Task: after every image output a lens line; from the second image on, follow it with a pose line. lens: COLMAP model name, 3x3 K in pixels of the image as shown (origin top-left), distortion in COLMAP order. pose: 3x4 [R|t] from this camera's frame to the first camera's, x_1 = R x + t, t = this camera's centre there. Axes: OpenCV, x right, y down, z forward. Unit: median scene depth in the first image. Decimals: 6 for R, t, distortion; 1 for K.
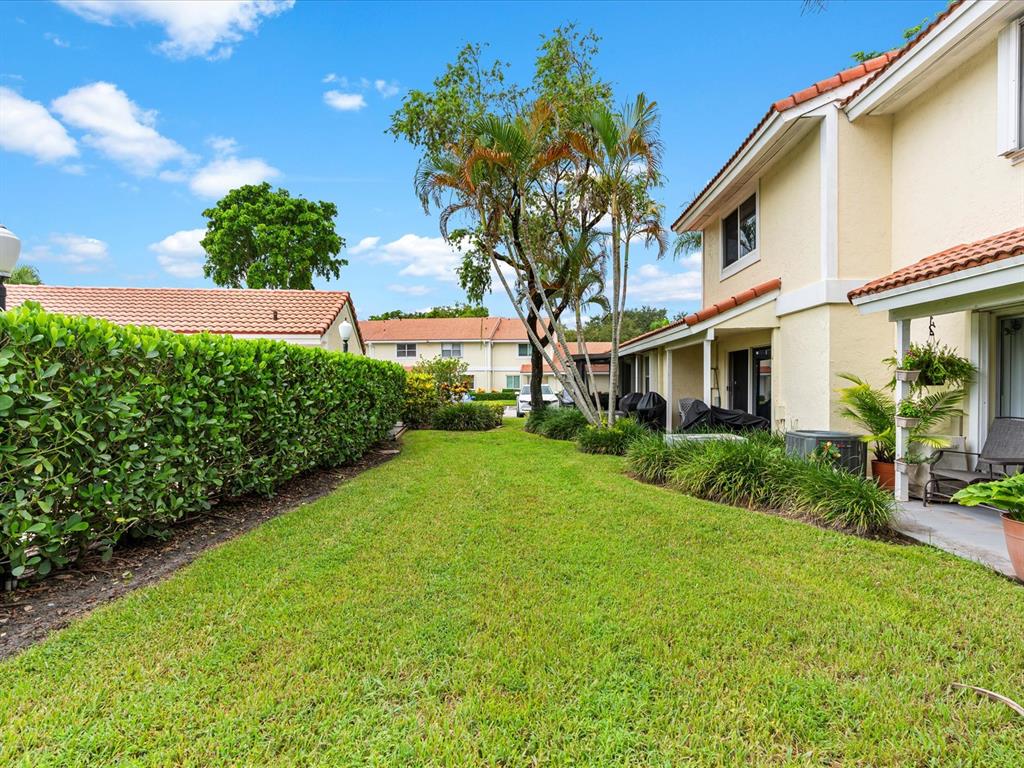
lens RADIAL K [[515.9, 0, 514.3], [0, 515.9, 387.1], [0, 0, 1]] dist [-0.015698, 0.004275]
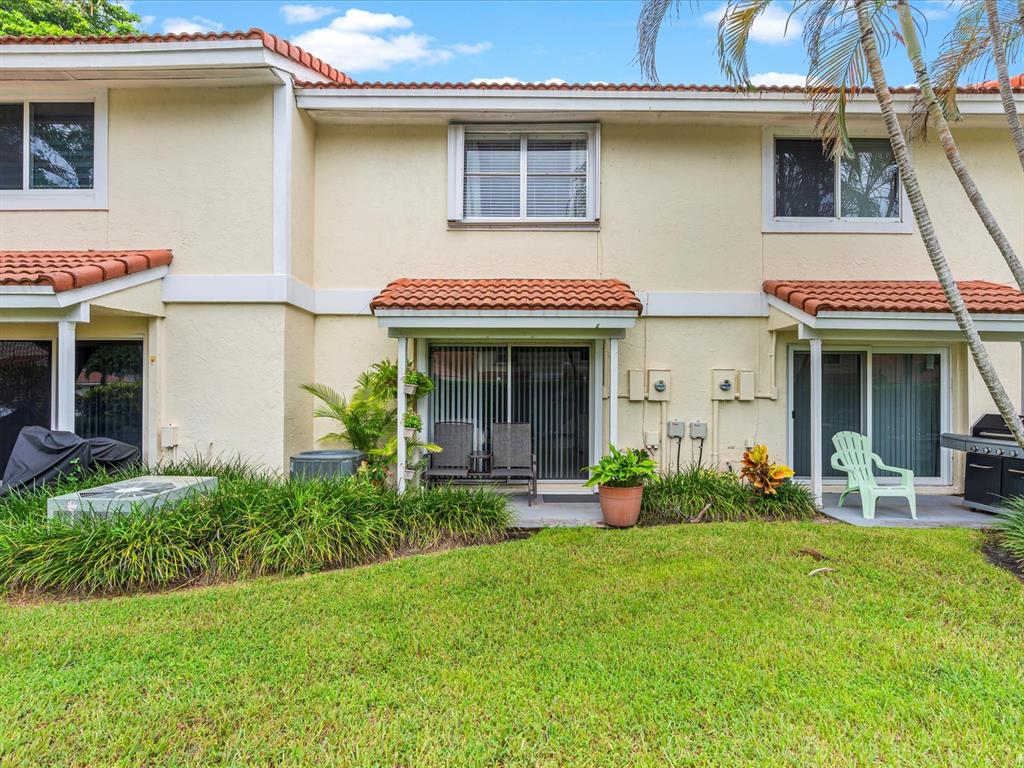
lens RADIAL K [[515.9, 0, 513.3], [0, 515.9, 386.2], [0, 0, 1]] dist [-0.015698, 0.004275]
pose [[-0.039648, 0.010047, 0.999163, -0.260578], [0.002948, 0.999946, -0.009938, -0.014885], [-0.999209, 0.002551, -0.039675, 0.652586]]
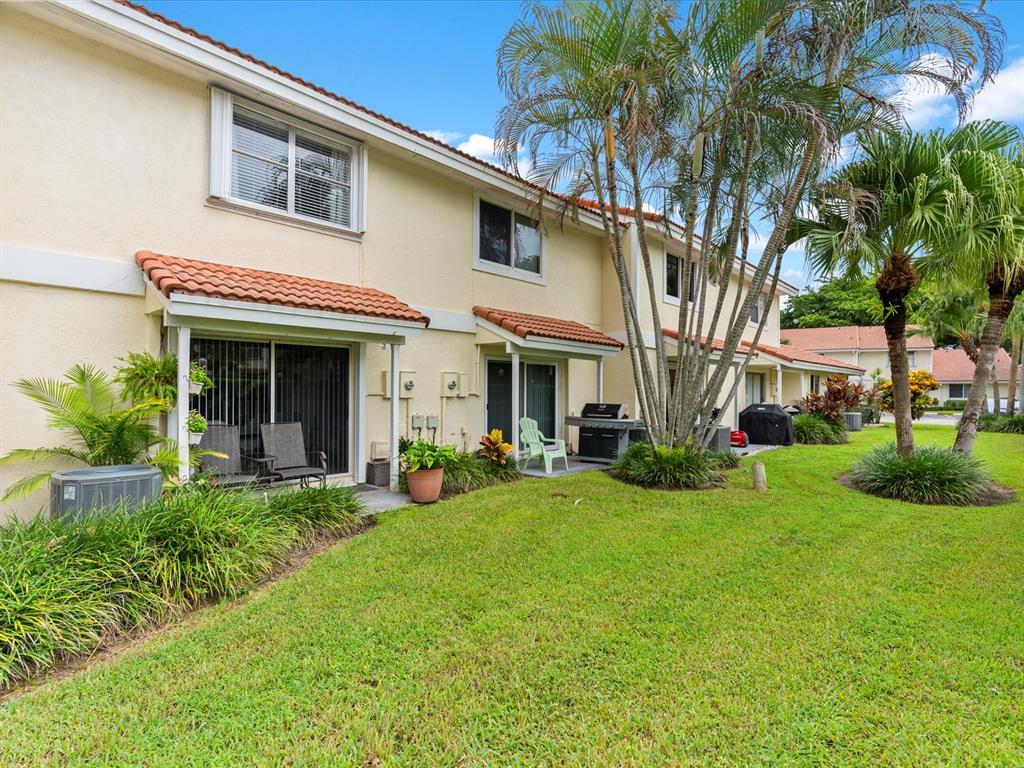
lens RADIAL K [[515.9, 0, 517.4], [0, 515.9, 384.6], [0, 0, 1]] dist [-0.015698, 0.004275]
pose [[-0.765100, 0.003362, 0.643902, -0.223137], [0.000907, 0.999991, -0.004144, -0.020583], [-0.643910, -0.002587, -0.765097, 1.049044]]
